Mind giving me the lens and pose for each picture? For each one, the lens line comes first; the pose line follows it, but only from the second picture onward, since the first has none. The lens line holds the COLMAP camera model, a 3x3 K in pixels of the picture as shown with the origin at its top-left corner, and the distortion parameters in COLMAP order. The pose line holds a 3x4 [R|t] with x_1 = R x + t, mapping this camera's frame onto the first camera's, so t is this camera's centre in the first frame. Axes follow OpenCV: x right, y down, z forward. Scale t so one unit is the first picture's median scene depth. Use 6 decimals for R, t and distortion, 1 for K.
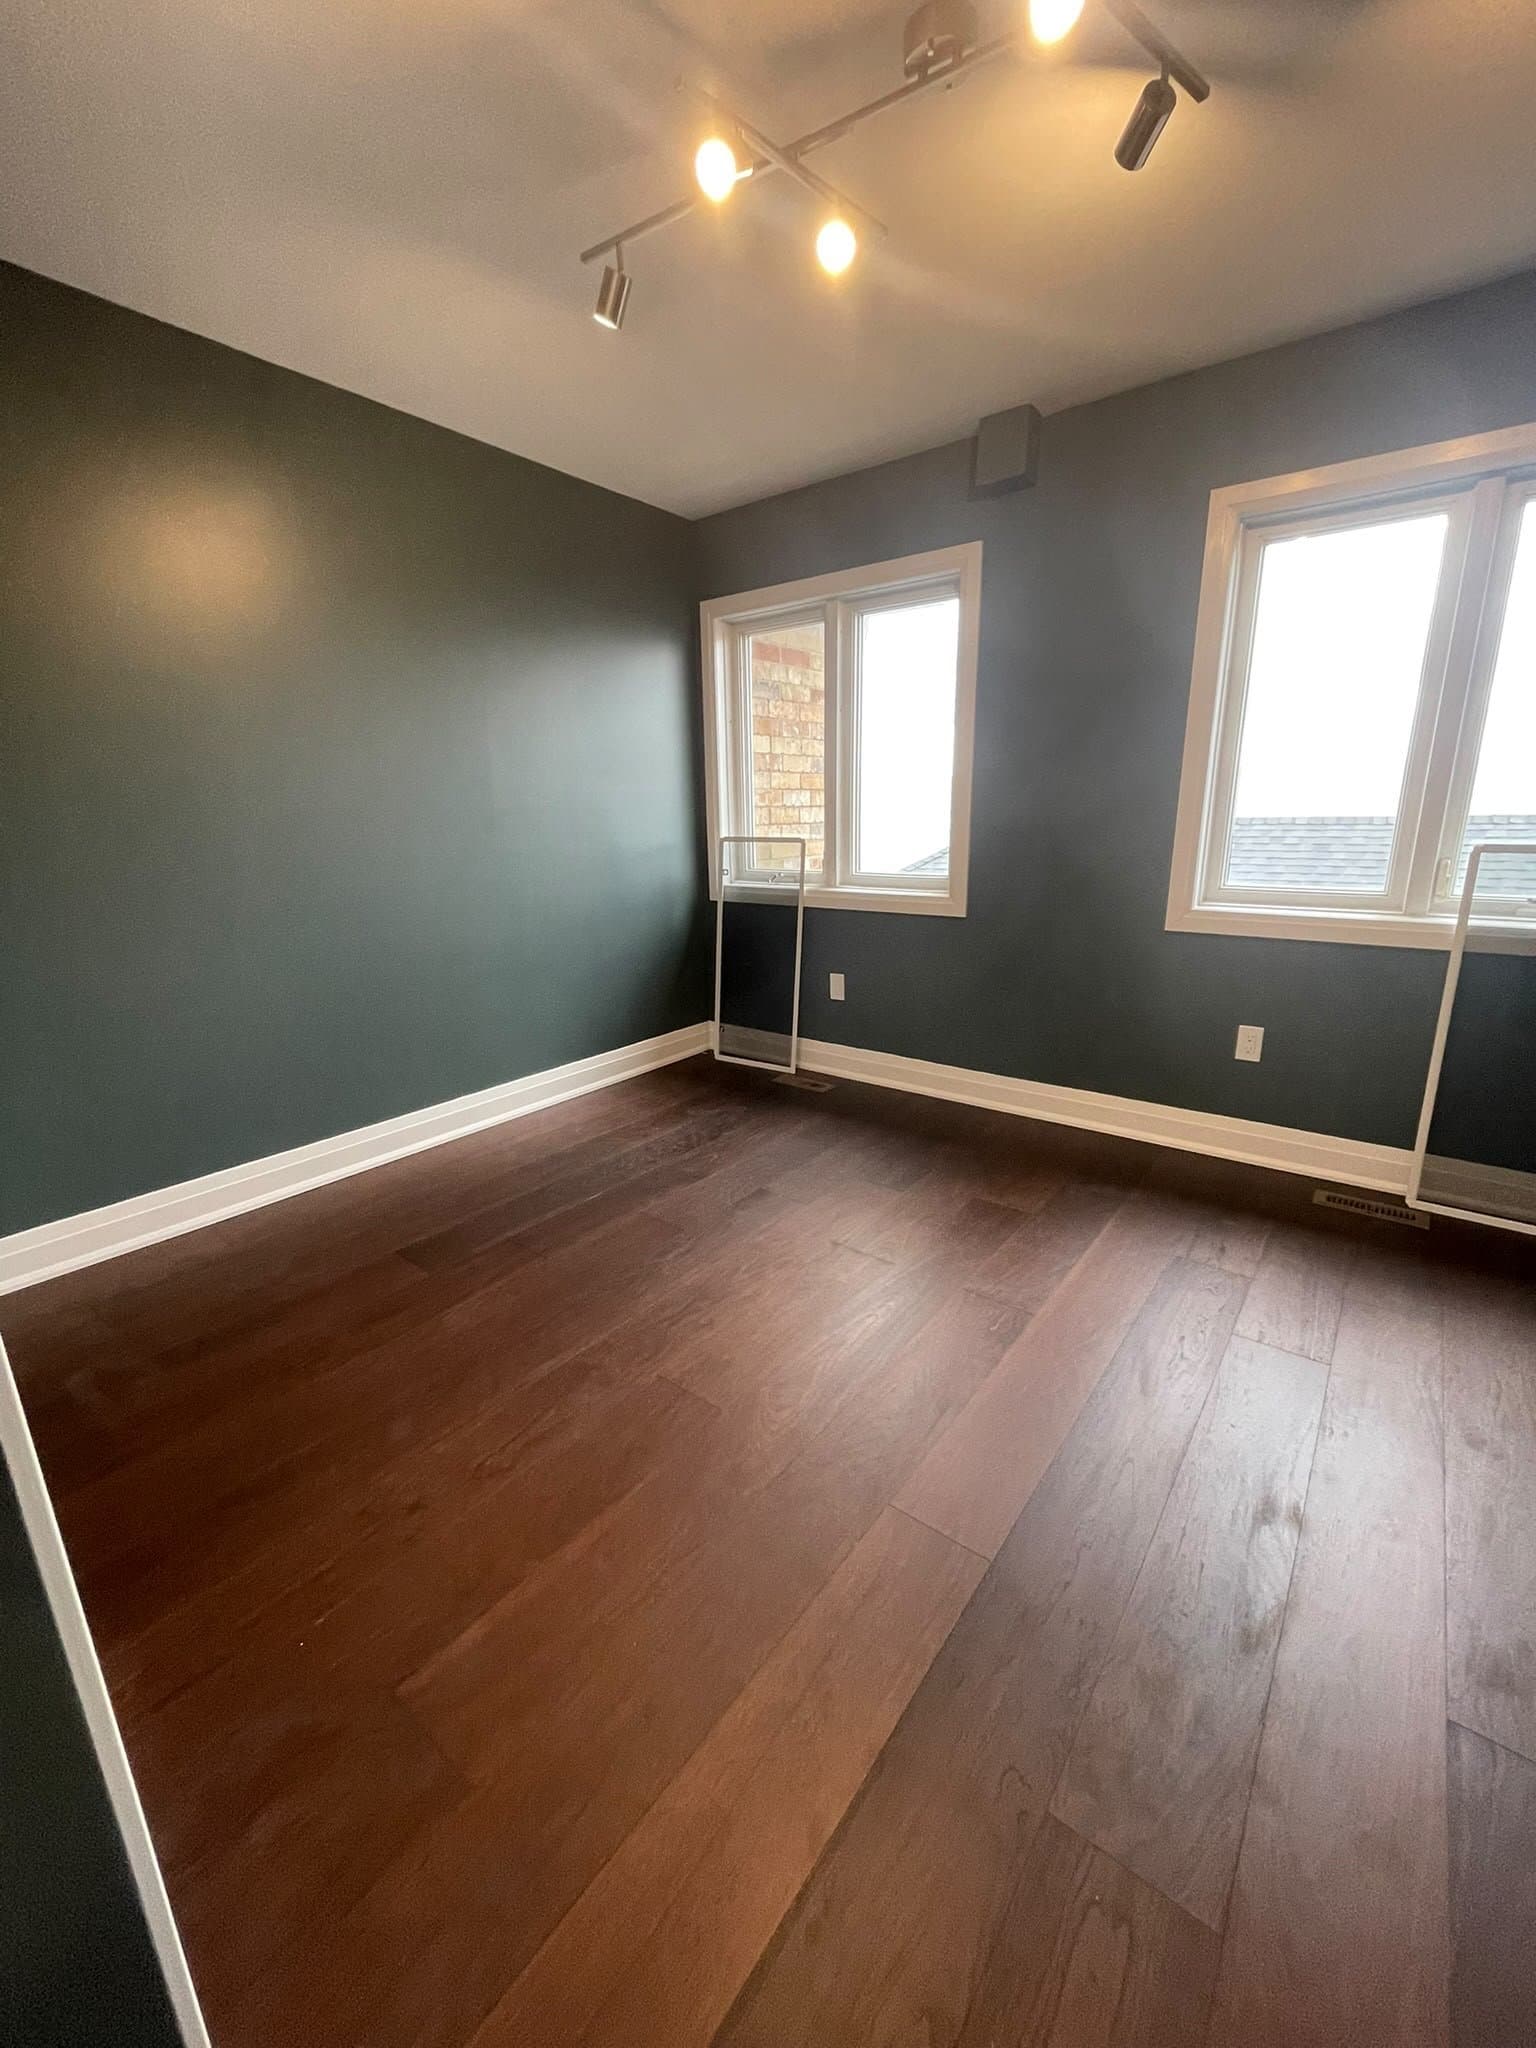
lens RADIAL K [[821.1, 0, 768.0], [0, 821.1, 1024.0], [0, 0, 1]] dist [-0.000909, -0.000170]
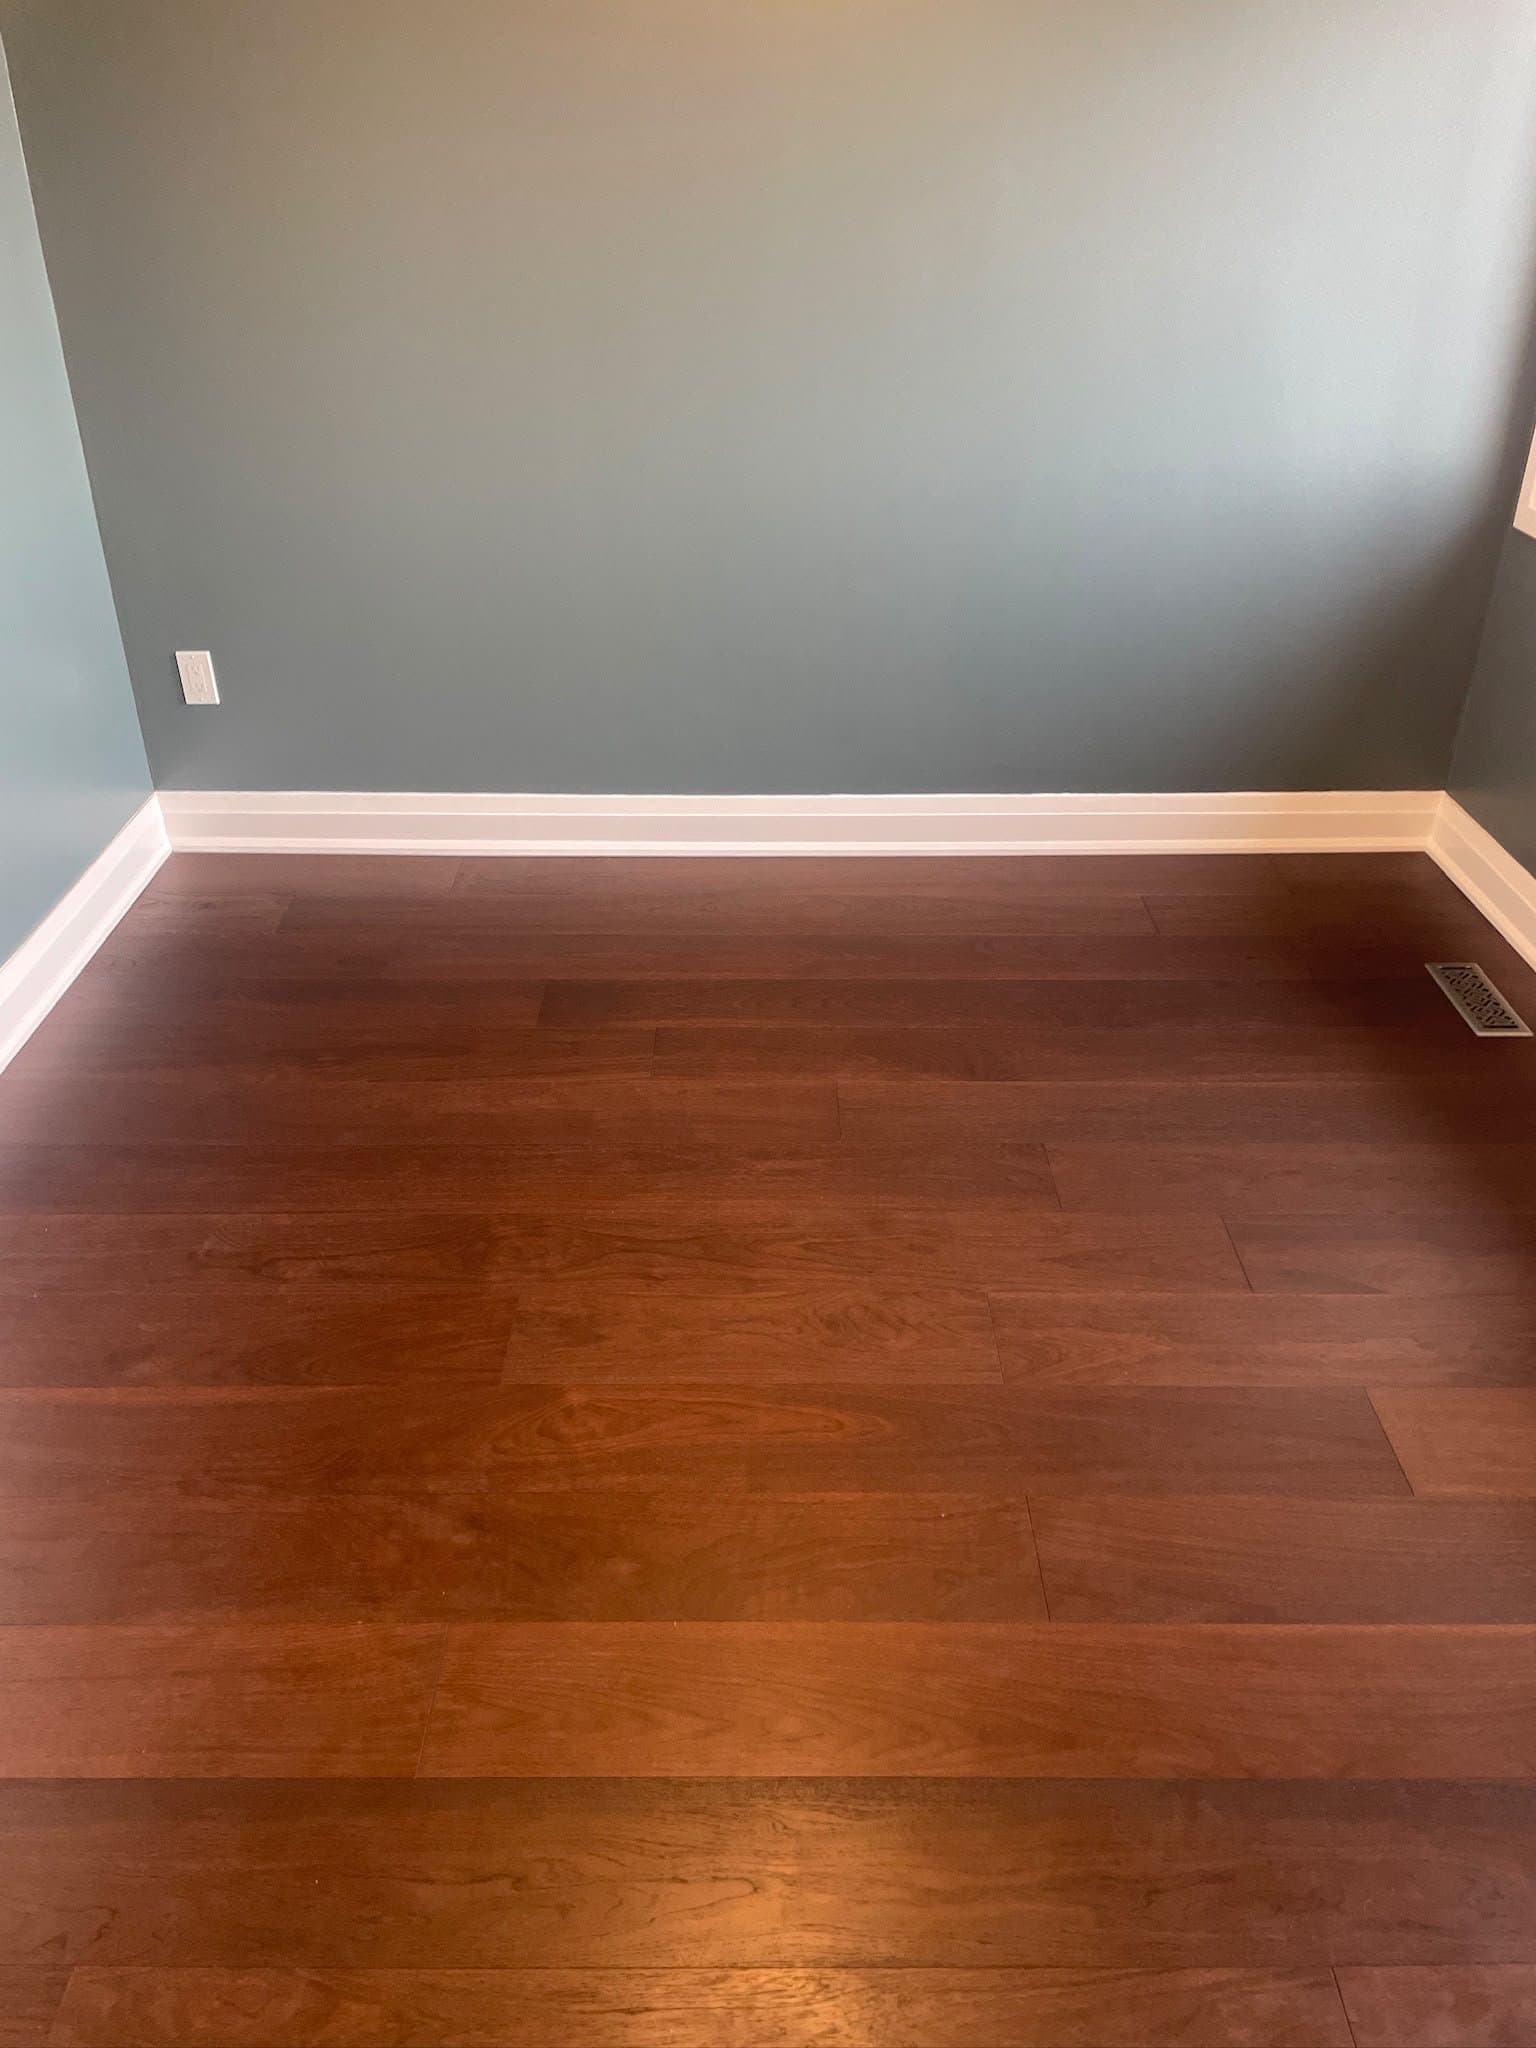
lens RADIAL K [[1595.4, 0, 768.0], [0, 1595.4, 1024.0], [0, 0, 1]] dist [-0.001652, -0.001158]
pose [[0.612730, 0.405350, -0.678420, 0.617047], [-0.211121, 0.911200, 0.353756, -0.213916], [0.761571, -0.073528, 0.643897, 0.275561]]
